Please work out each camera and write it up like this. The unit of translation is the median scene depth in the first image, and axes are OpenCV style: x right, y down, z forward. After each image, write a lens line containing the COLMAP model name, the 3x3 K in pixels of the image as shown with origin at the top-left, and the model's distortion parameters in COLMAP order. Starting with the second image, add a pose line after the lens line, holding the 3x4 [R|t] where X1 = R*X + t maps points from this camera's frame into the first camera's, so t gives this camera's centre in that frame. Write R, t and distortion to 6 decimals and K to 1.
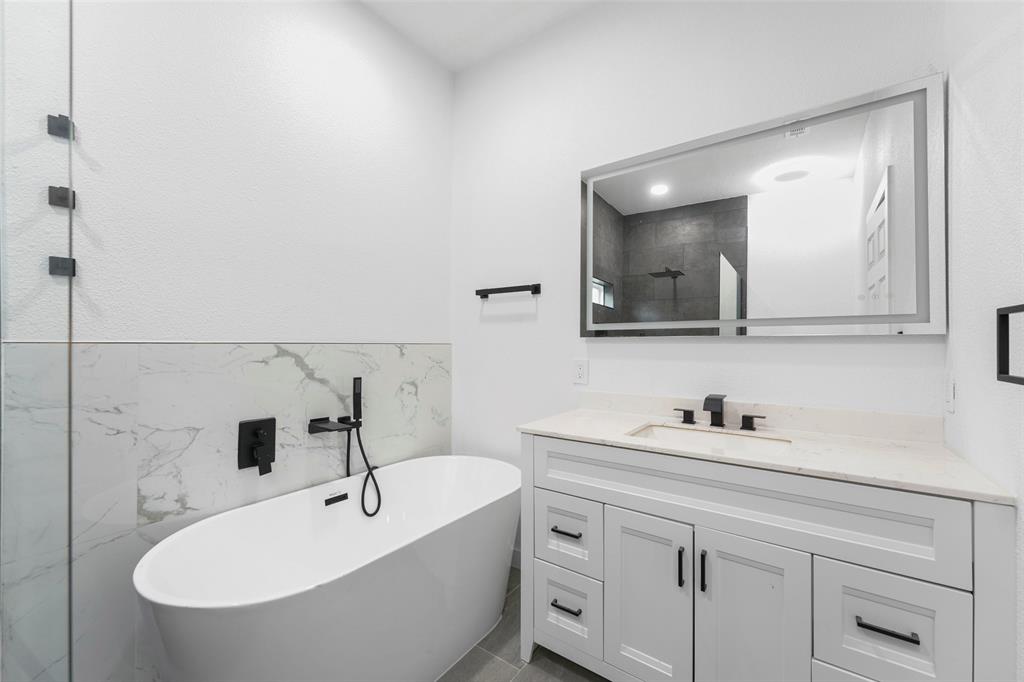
lens RADIAL K [[411.5, 0, 505.2], [0, 411.5, 337.2], [0, 0, 1]] dist [-0.000505, -0.000126]
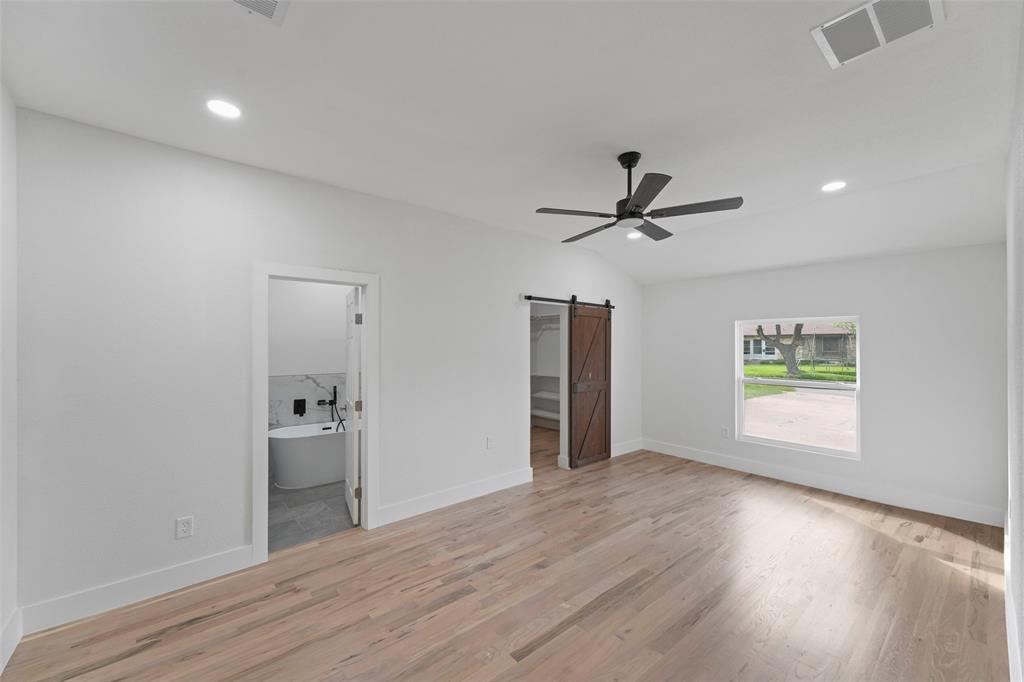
lens RADIAL K [[411.5, 0, 521.9], [0, 411.5, 345.6], [0, 0, 1]] dist [-0.000505, -0.000126]
pose [[0.977596, -0.001488, -0.210484, 1.587541], [0.002210, 0.999992, 0.003197, -0.199002], [0.210478, -0.003590, 0.977592, -1.583791]]
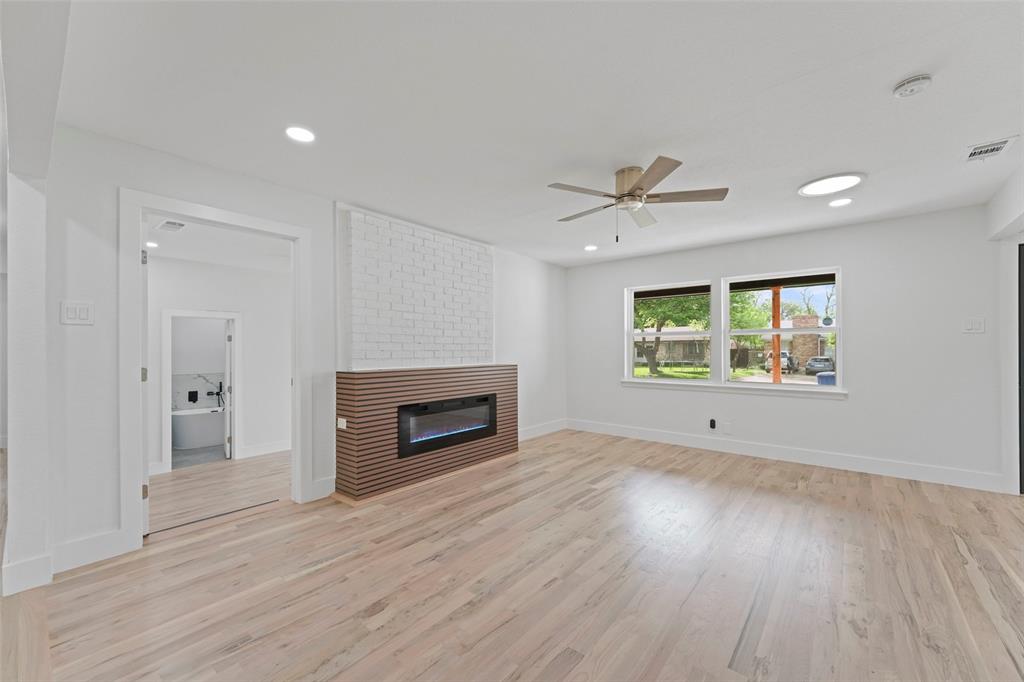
lens RADIAL K [[411.5, 0, 509.1], [0, 411.5, 344.8], [0, 0, 1]] dist [-0.000505, -0.000126]
pose [[0.998257, -0.011405, -0.057909, 2.898263], [0.010654, 0.999855, -0.013267, -0.197696], [0.058052, 0.012627, 0.998234, -3.074024]]
